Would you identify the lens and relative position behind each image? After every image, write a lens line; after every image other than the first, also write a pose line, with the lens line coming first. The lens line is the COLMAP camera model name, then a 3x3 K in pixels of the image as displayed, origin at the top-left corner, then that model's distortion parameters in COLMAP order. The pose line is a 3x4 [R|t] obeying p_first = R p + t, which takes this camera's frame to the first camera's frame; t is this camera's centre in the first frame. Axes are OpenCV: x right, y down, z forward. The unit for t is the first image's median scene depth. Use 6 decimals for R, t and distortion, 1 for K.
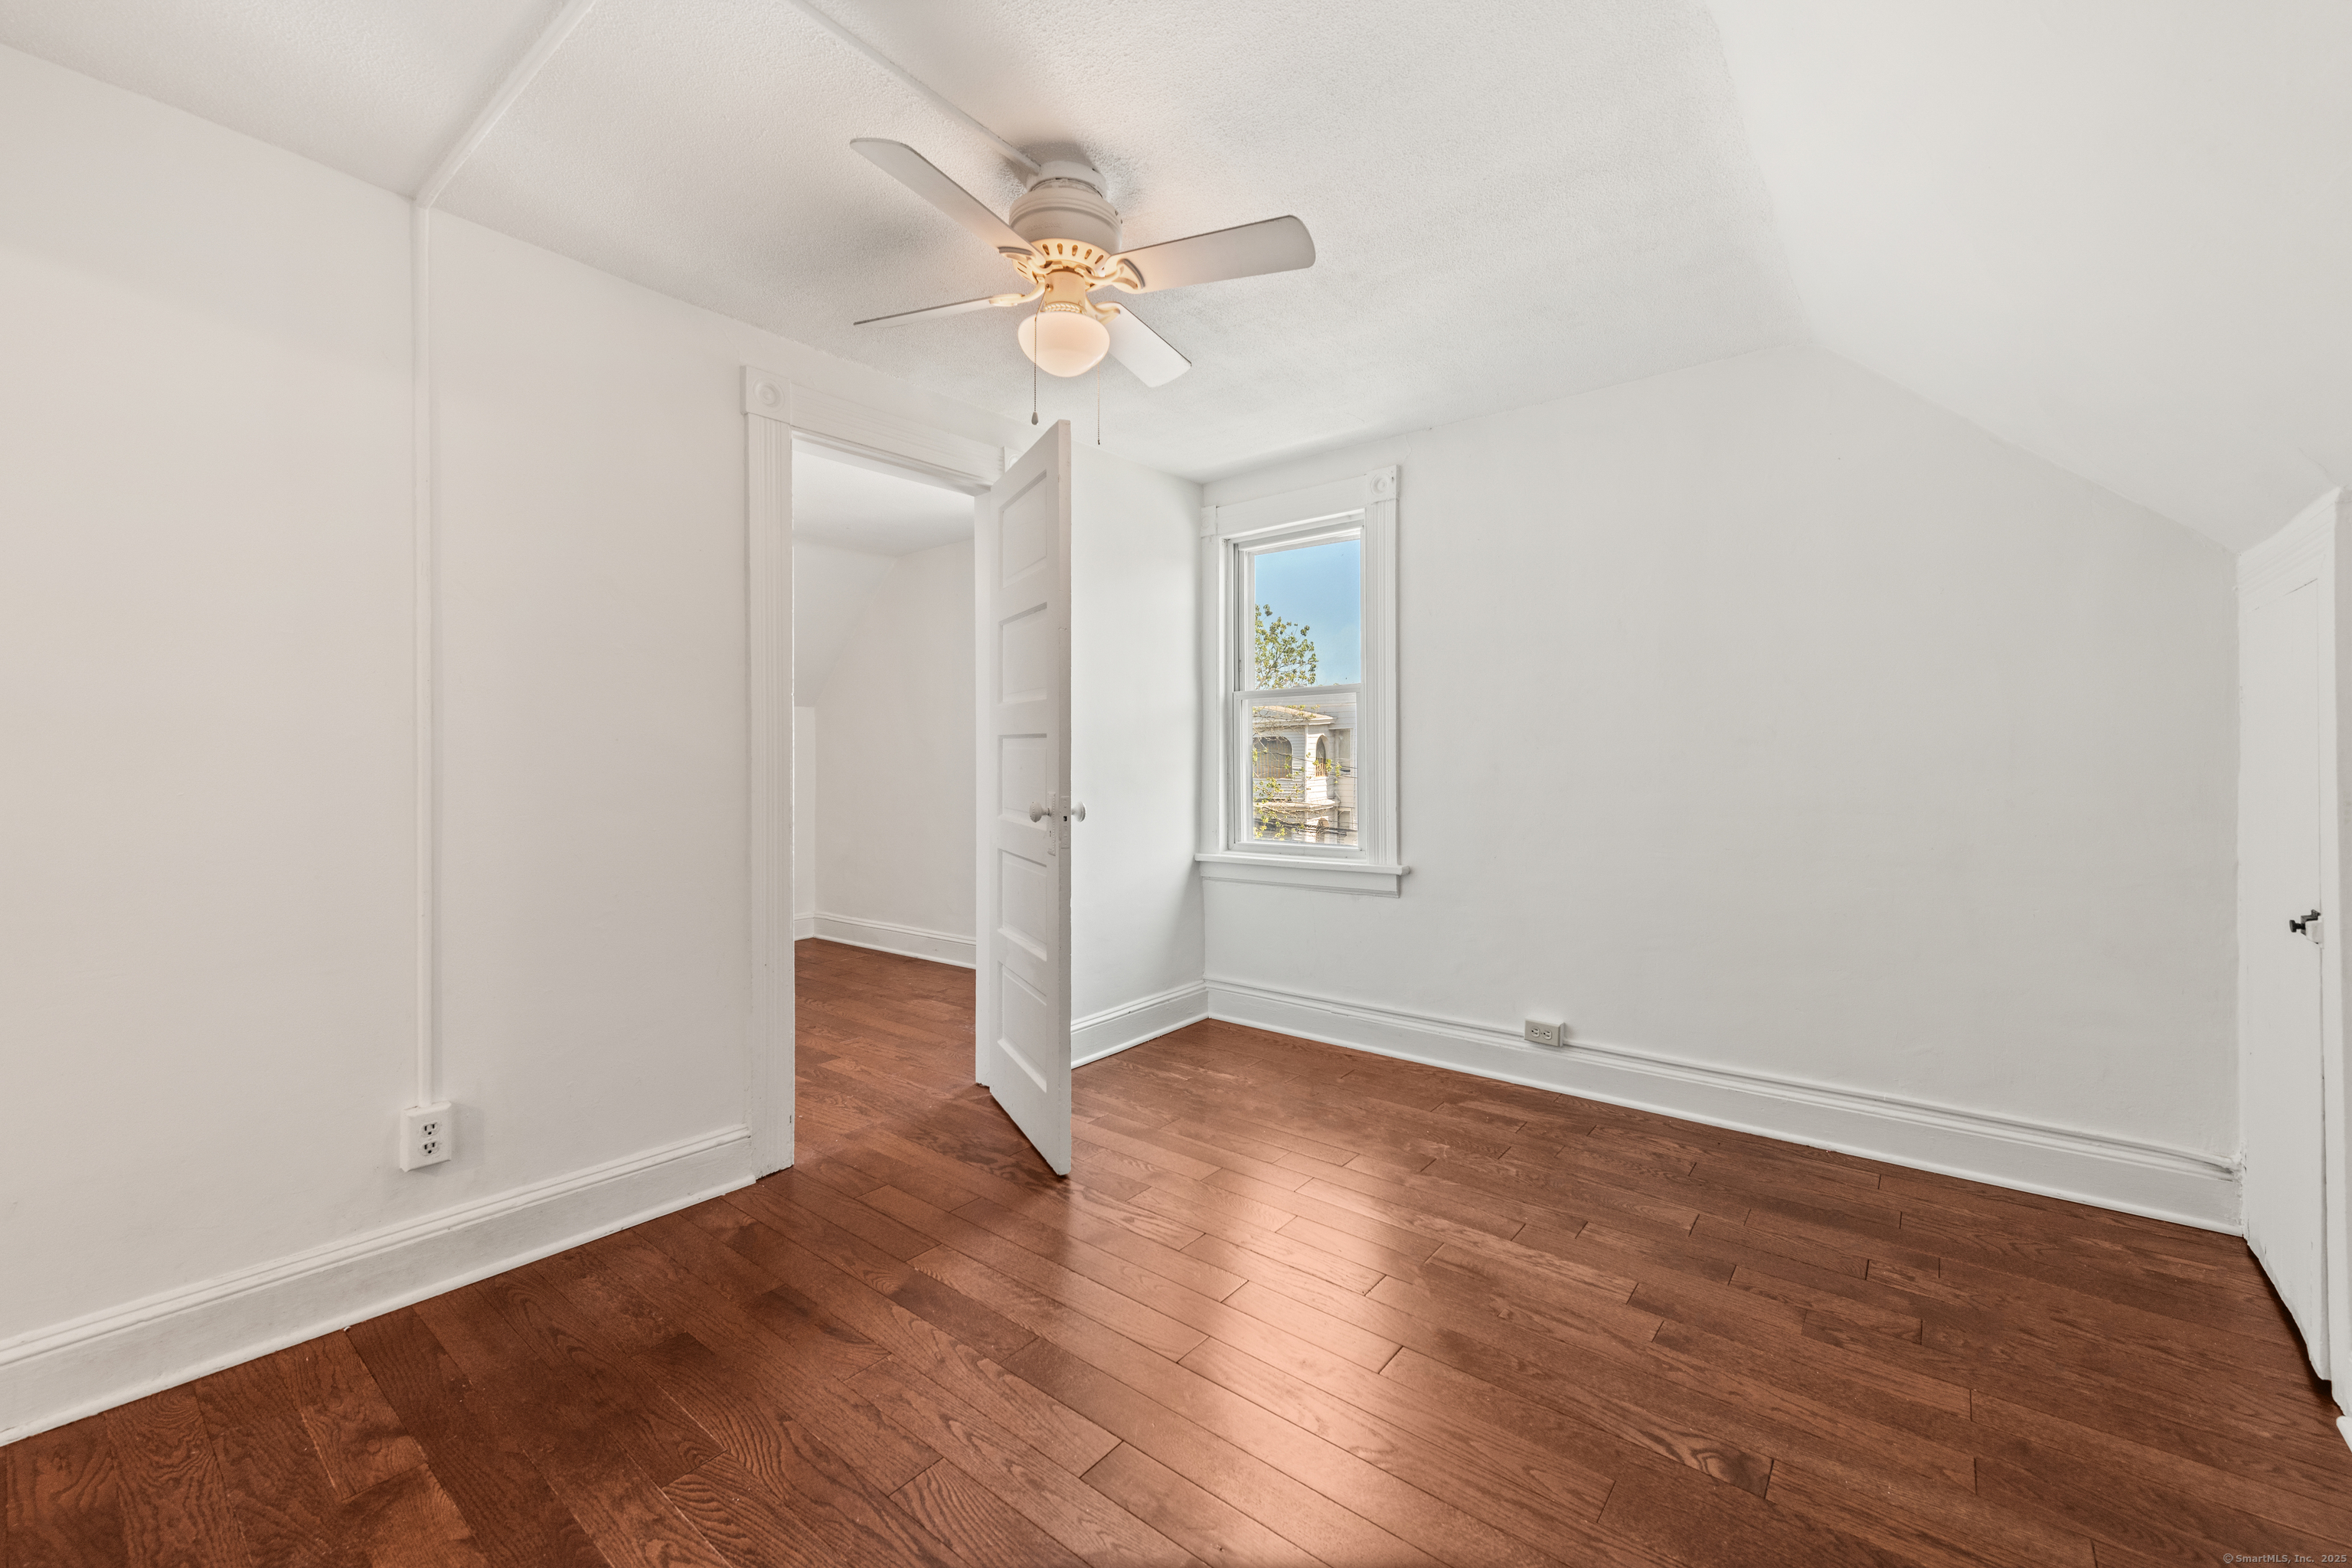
lens RADIAL K [[934.8, 0, 1201.6], [0, 934.8, 778.1], [0, 0, 1]] dist [0.020728, -0.007249]
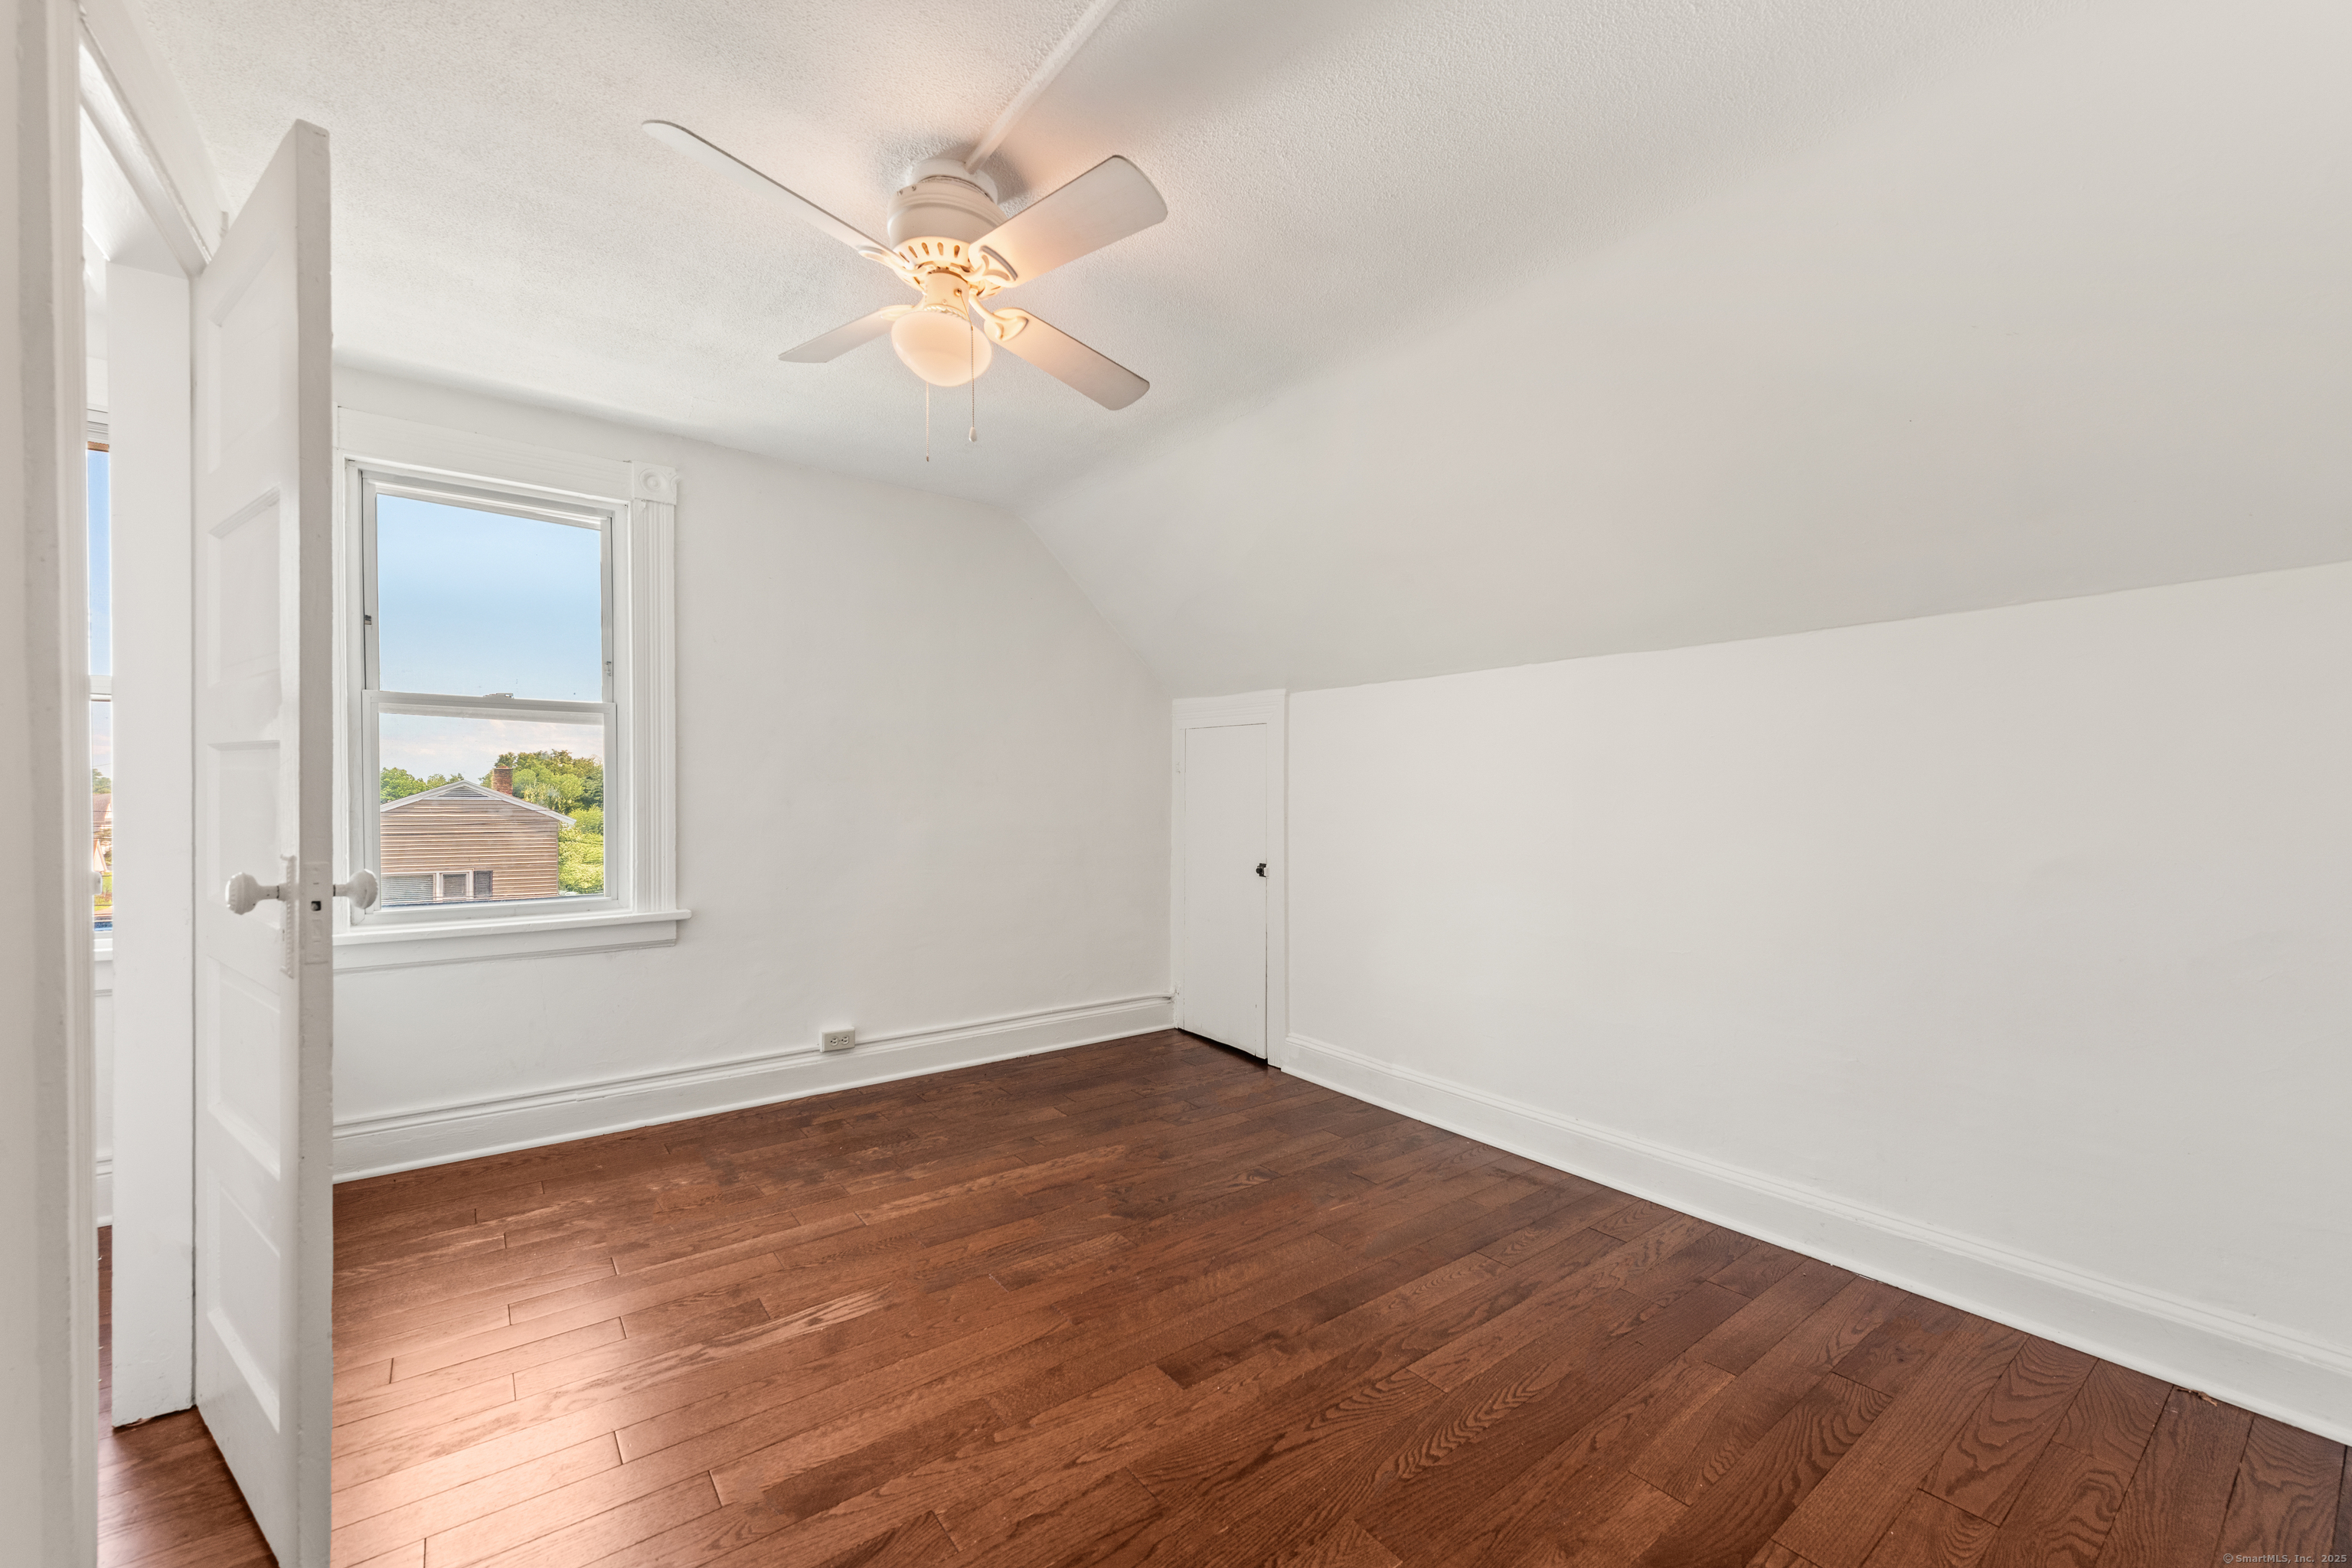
lens RADIAL K [[934.8, 0, 1201.6], [0, 934.8, 778.1], [0, 0, 1]] dist [0.020728, -0.007249]
pose [[0.254411, 0.013013, 0.967009, -0.722321], [0.006626, 0.999863, -0.015198, -0.025653], [-0.967074, 0.010274, 0.254290, 0.342791]]
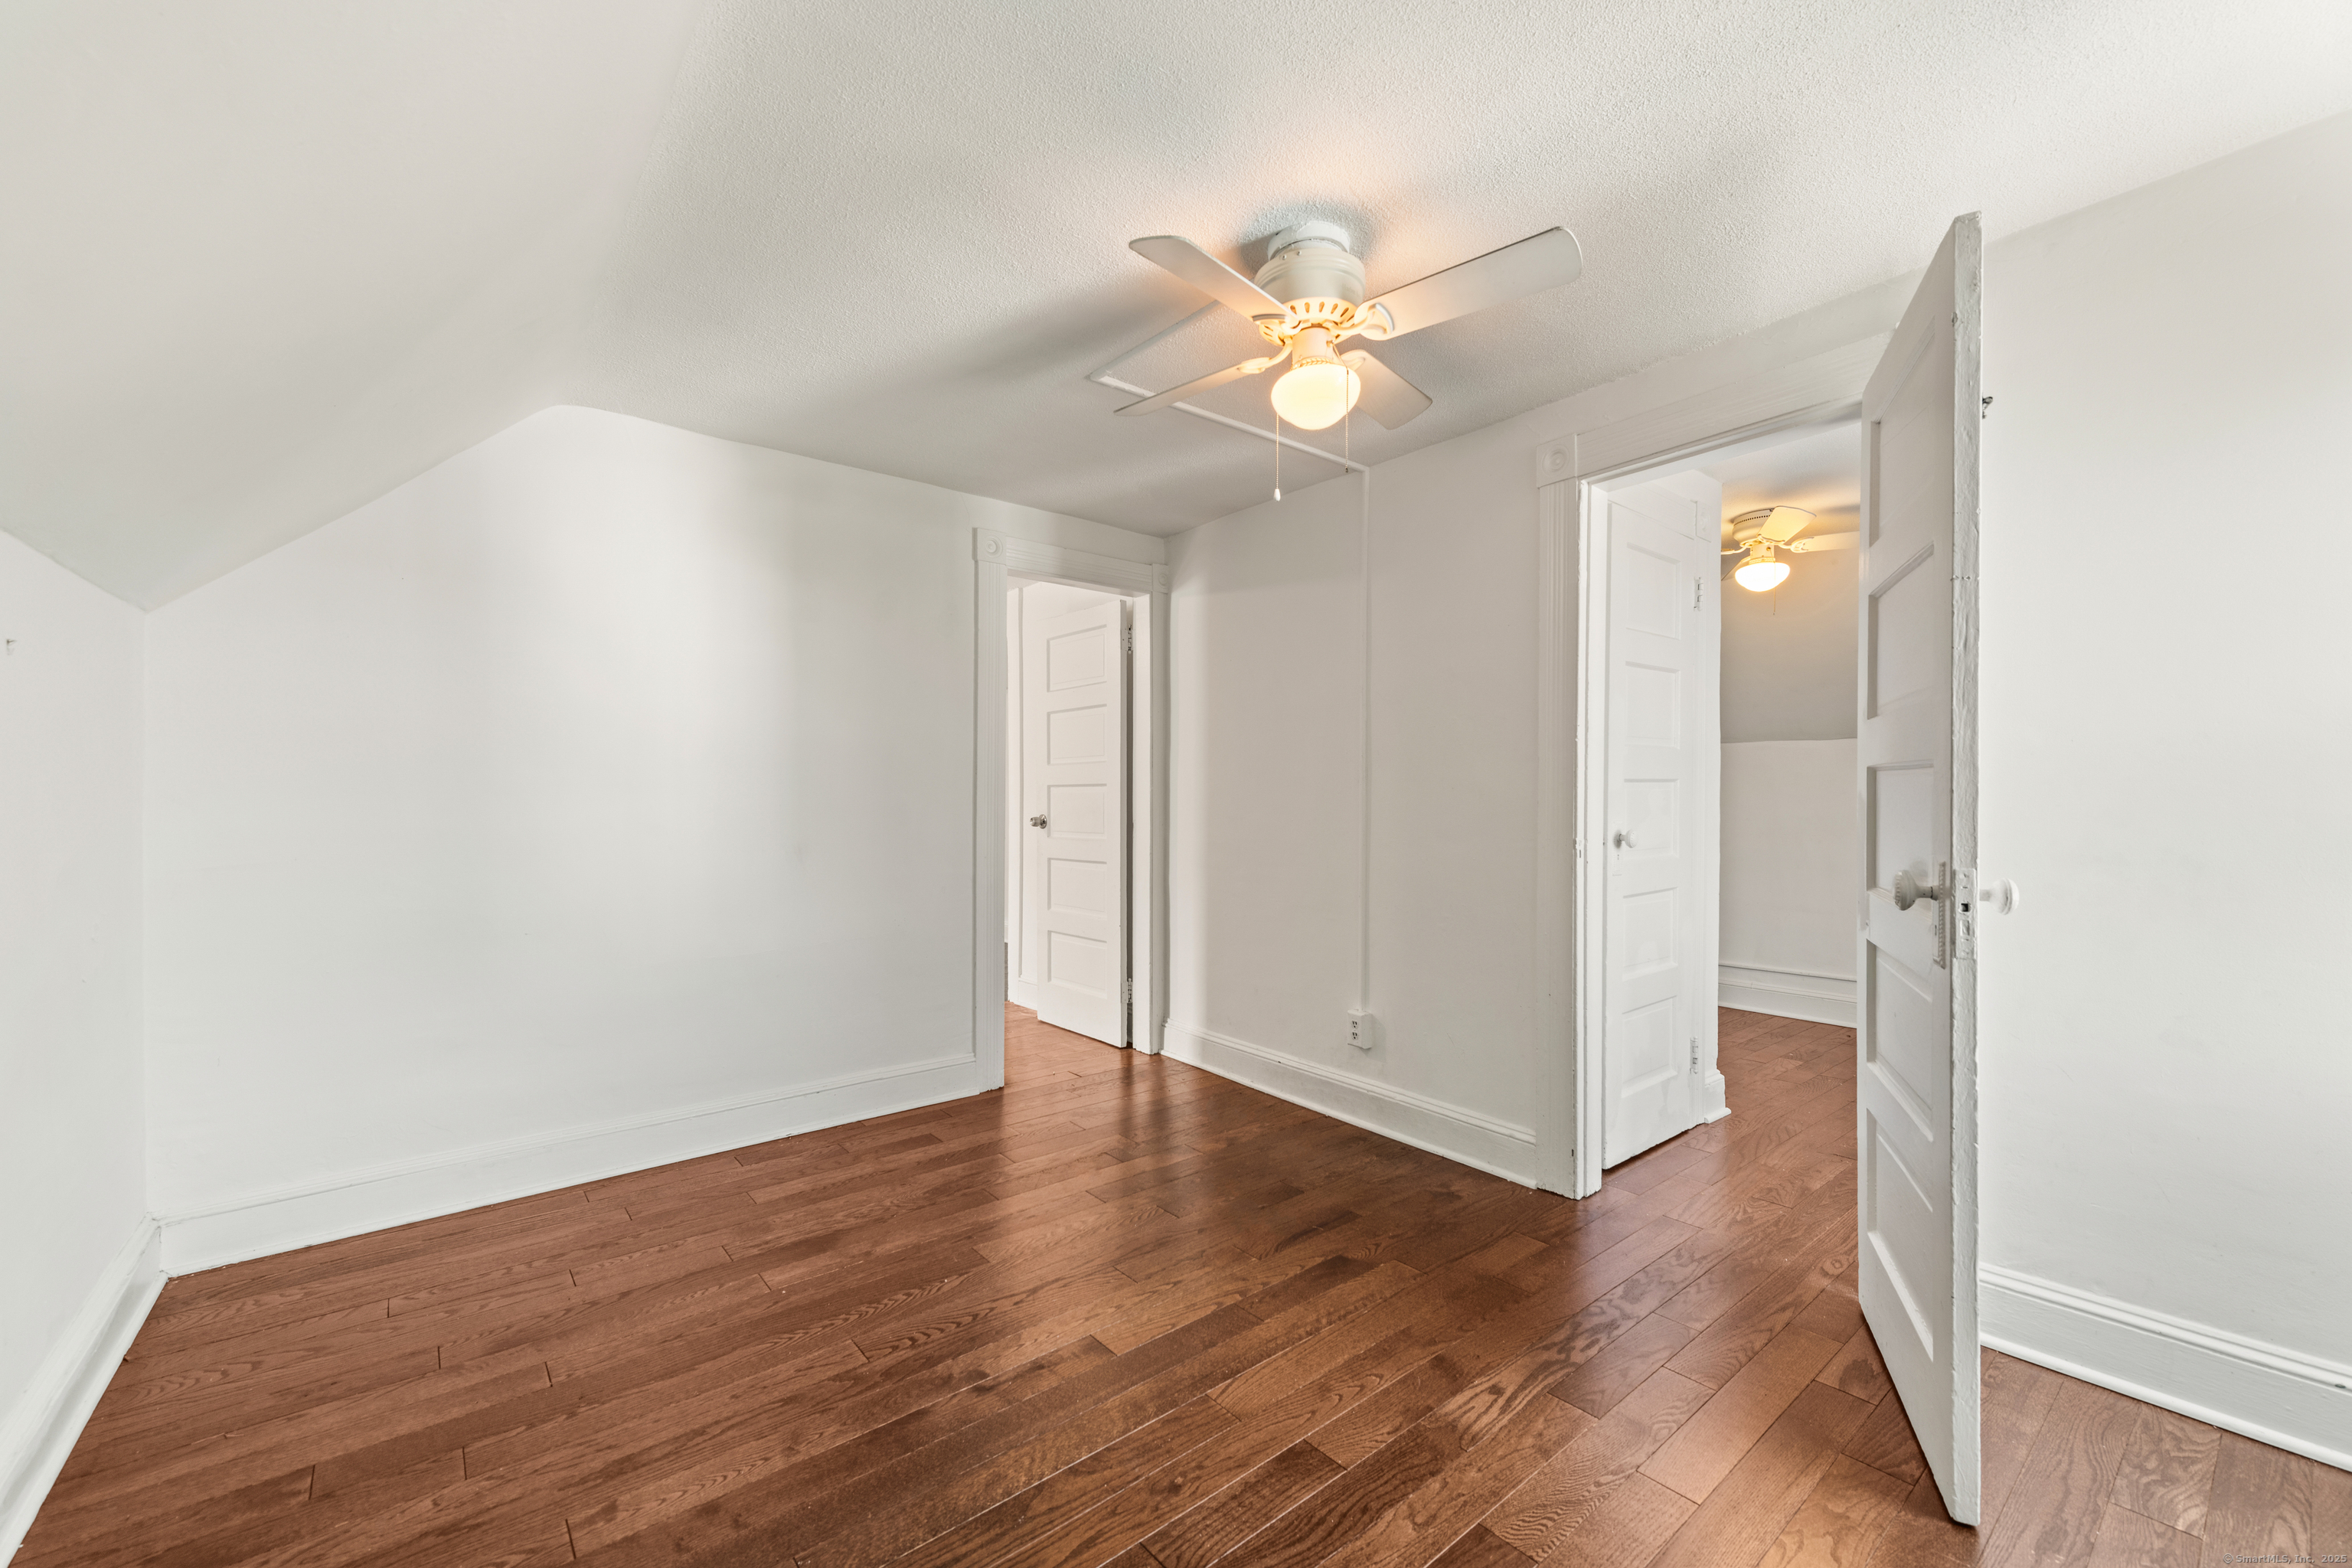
lens RADIAL K [[934.8, 0, 1201.6], [0, 934.8, 778.1], [0, 0, 1]] dist [0.020728, -0.007249]
pose [[-0.222962, -0.023042, -0.974555, 0.638075], [-0.008930, 0.999727, -0.021594, -0.024708], [0.974786, 0.003889, -0.223107, 0.779482]]
